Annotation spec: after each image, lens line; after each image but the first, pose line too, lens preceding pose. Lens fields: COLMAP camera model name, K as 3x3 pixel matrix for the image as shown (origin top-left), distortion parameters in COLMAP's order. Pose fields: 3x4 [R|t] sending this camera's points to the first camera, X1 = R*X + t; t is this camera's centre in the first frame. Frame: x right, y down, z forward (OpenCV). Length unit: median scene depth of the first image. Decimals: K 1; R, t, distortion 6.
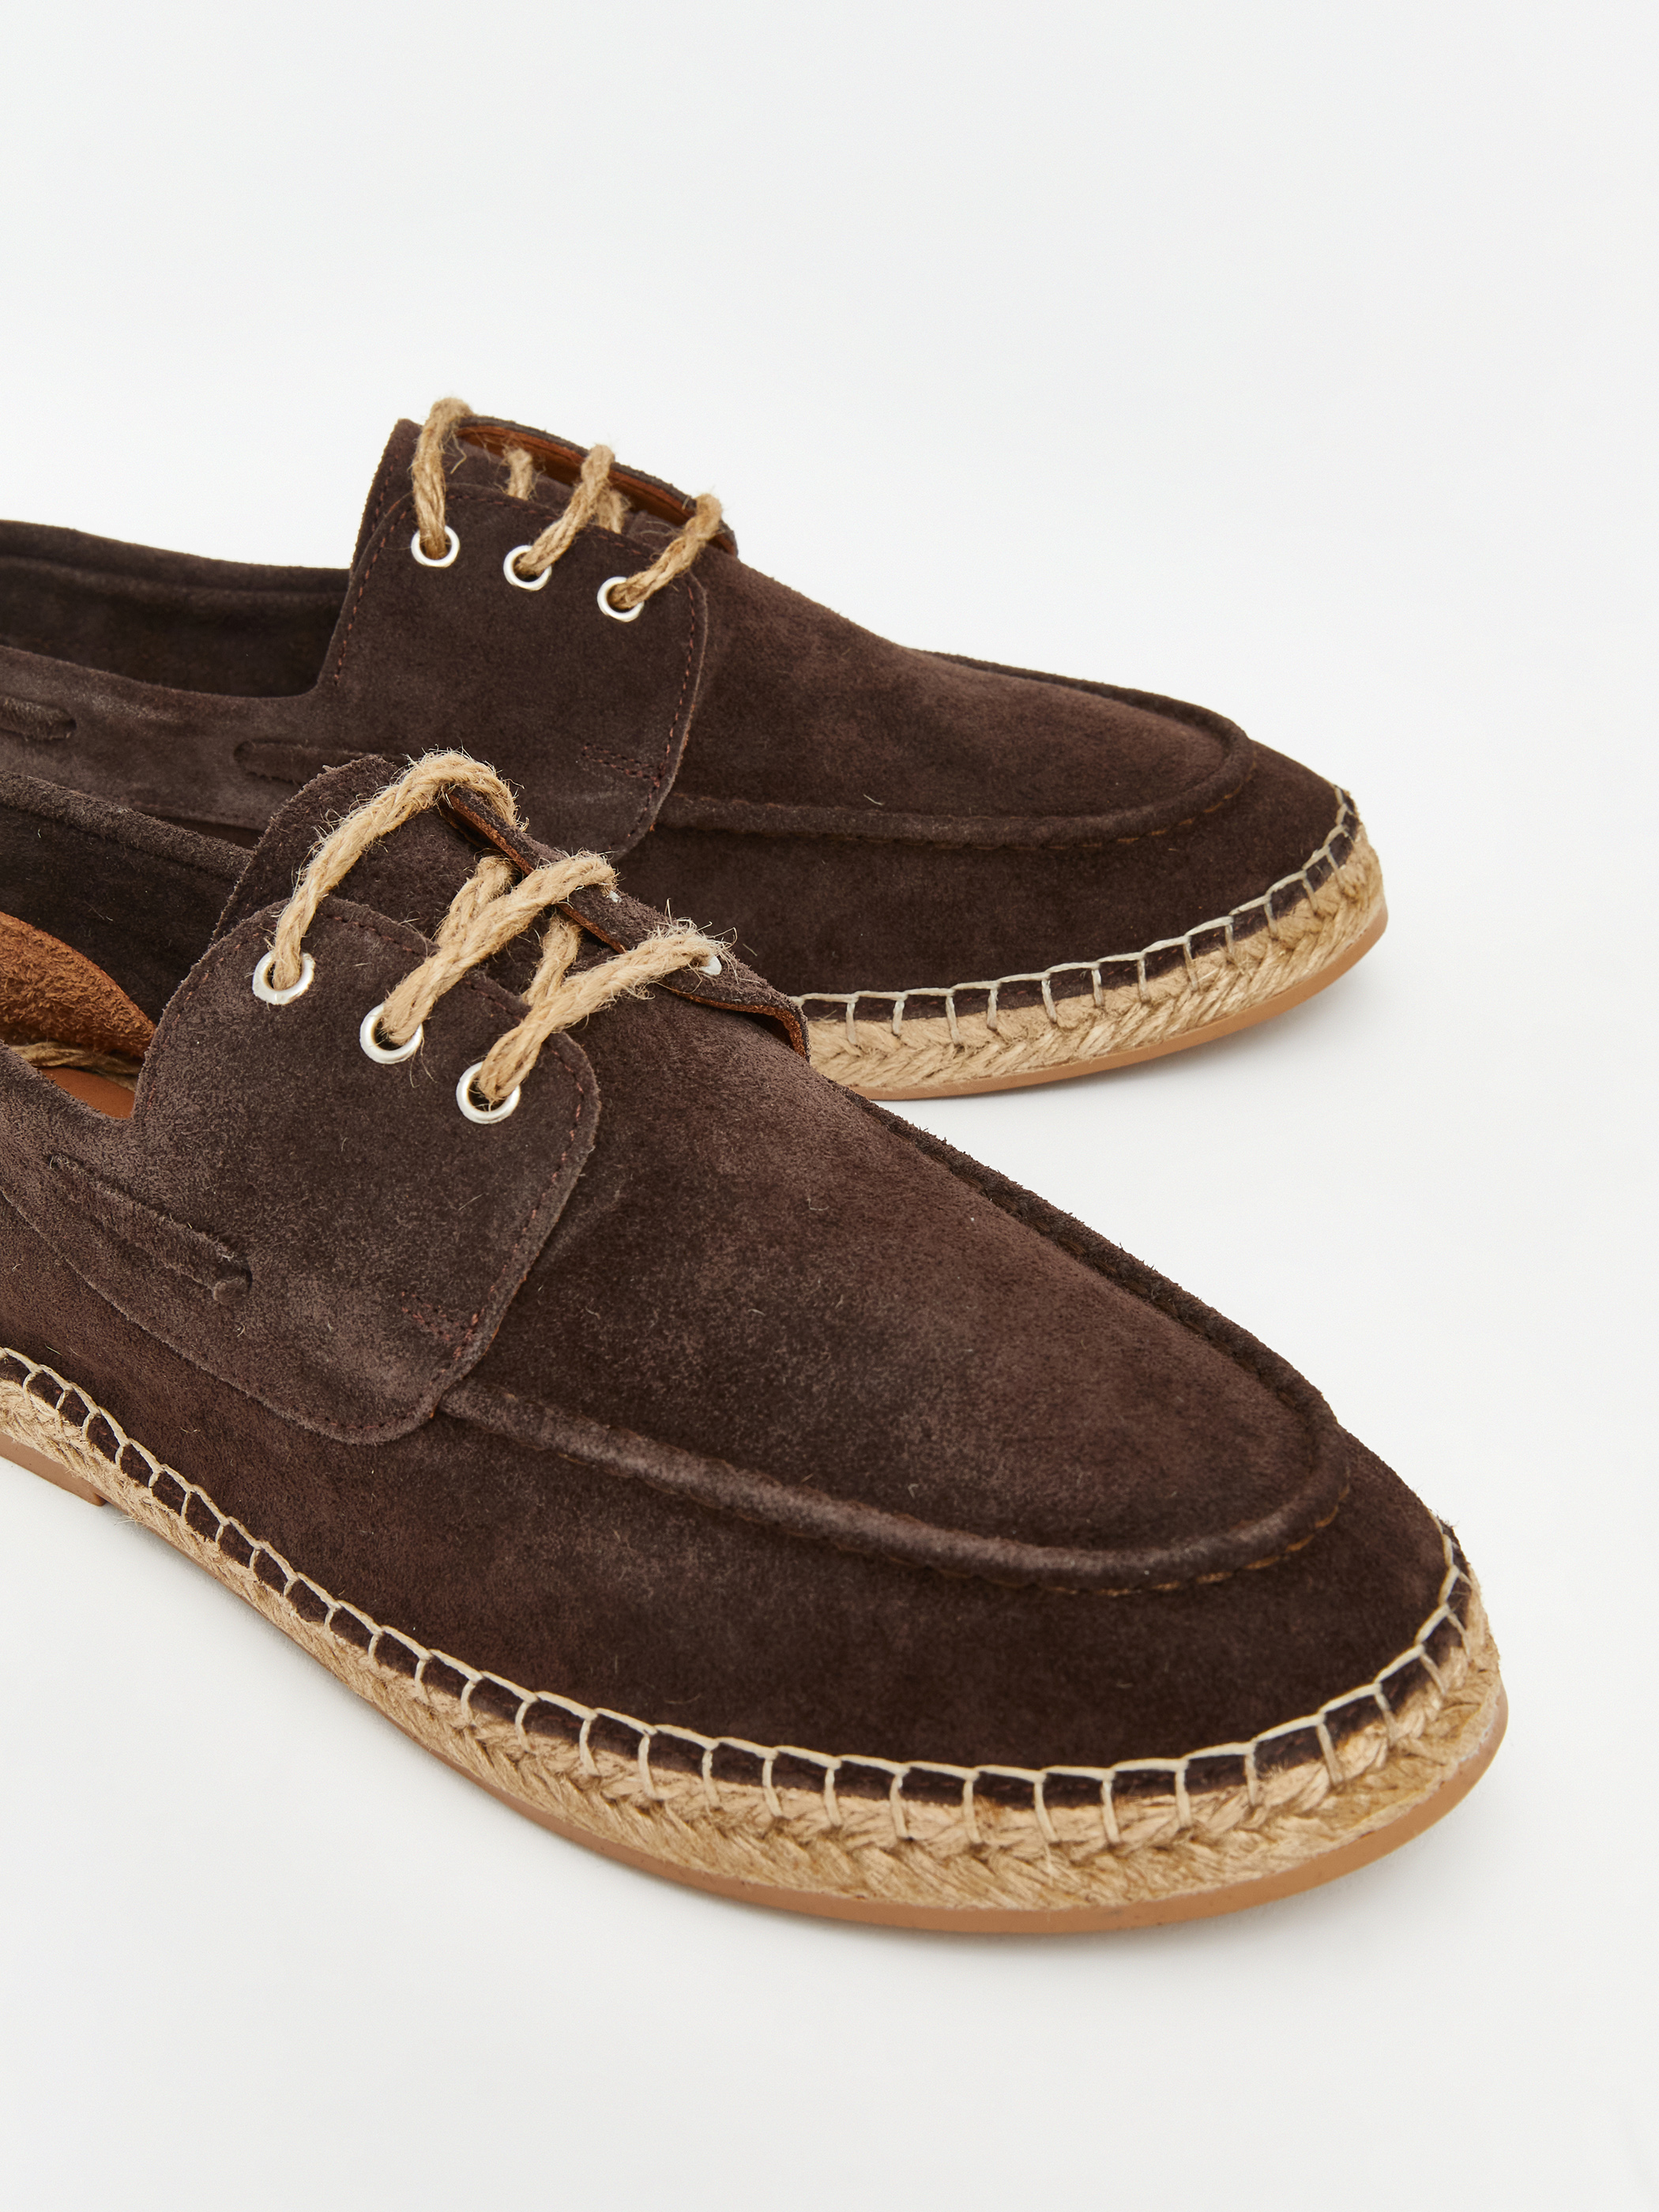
lens RADIAL K [[2575.2, 0, 829.5], [0, 2575.2, 1106.0], [0, 0, 1]] dist [-0.085005, -0.011528]
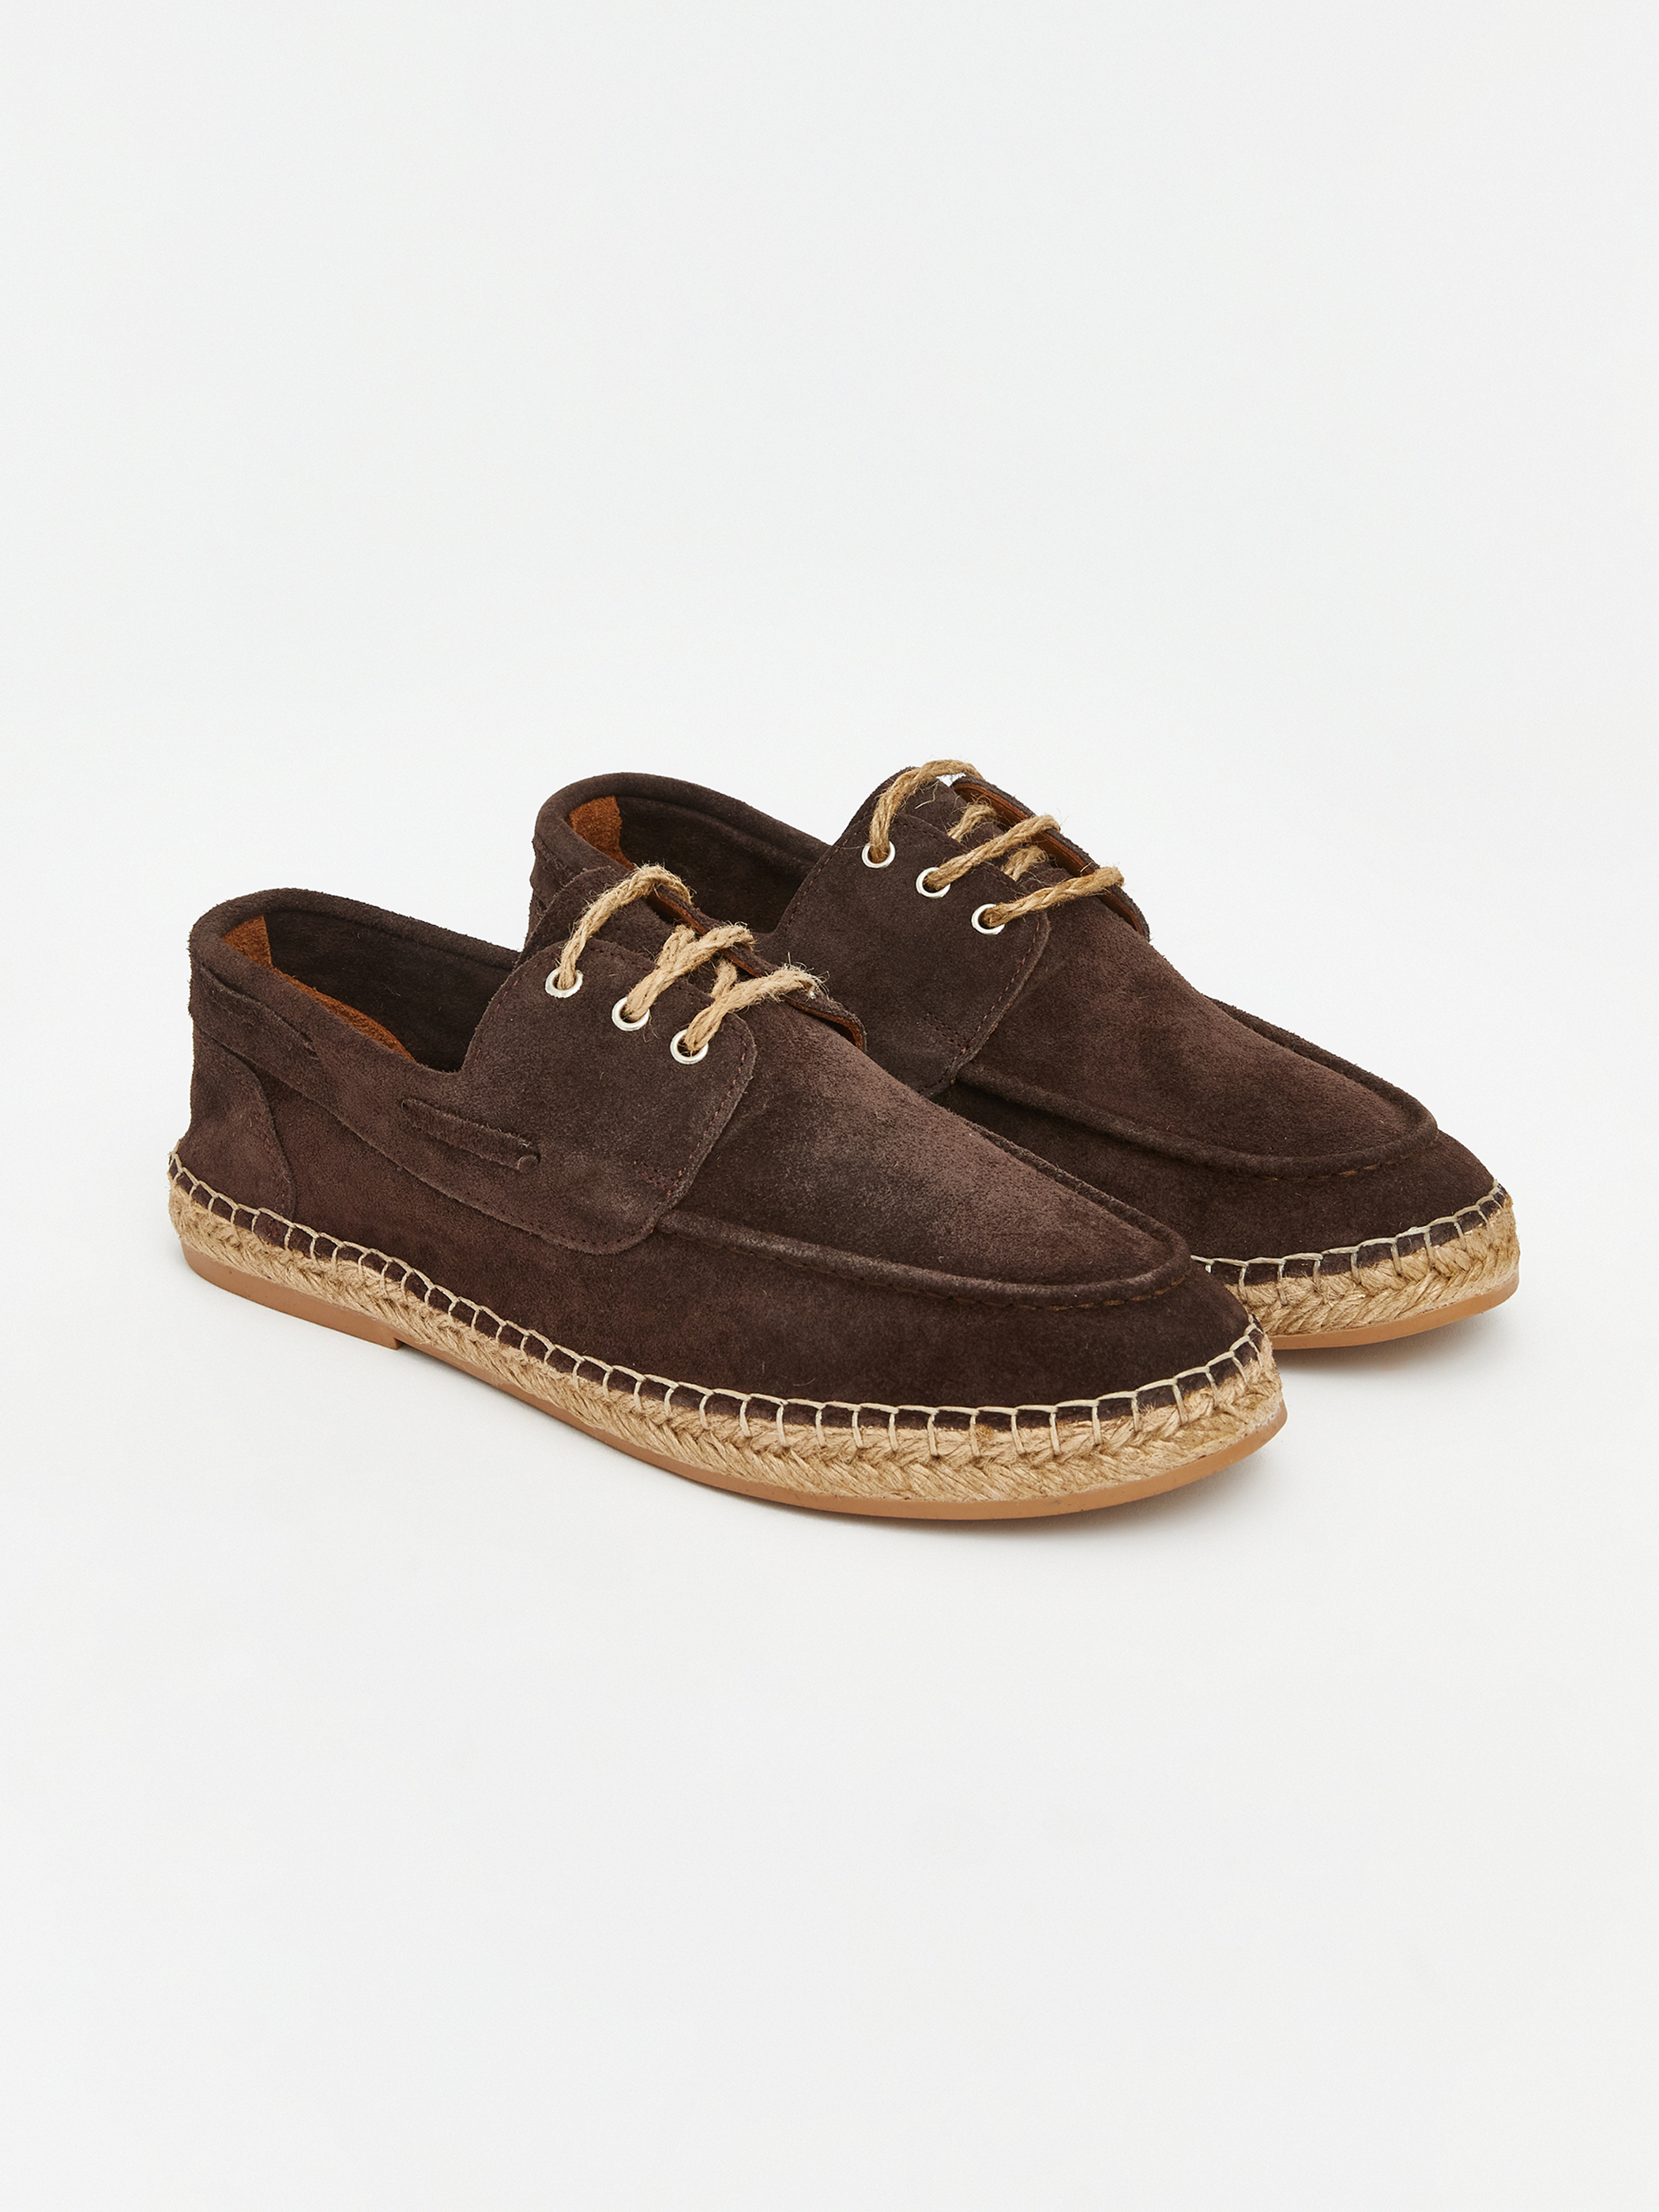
lens RADIAL K [[2575.2, 0, 829.5], [0, 2575.2, 1106.0], [0, 0, 1]] dist [-0.085005, -0.011528]
pose [[0.998983, 0.025448, 0.037213, -0.107052], [-0.019285, 0.987333, -0.157486, 0.313799], [-0.040749, 0.156608, 0.986820, -0.709506]]
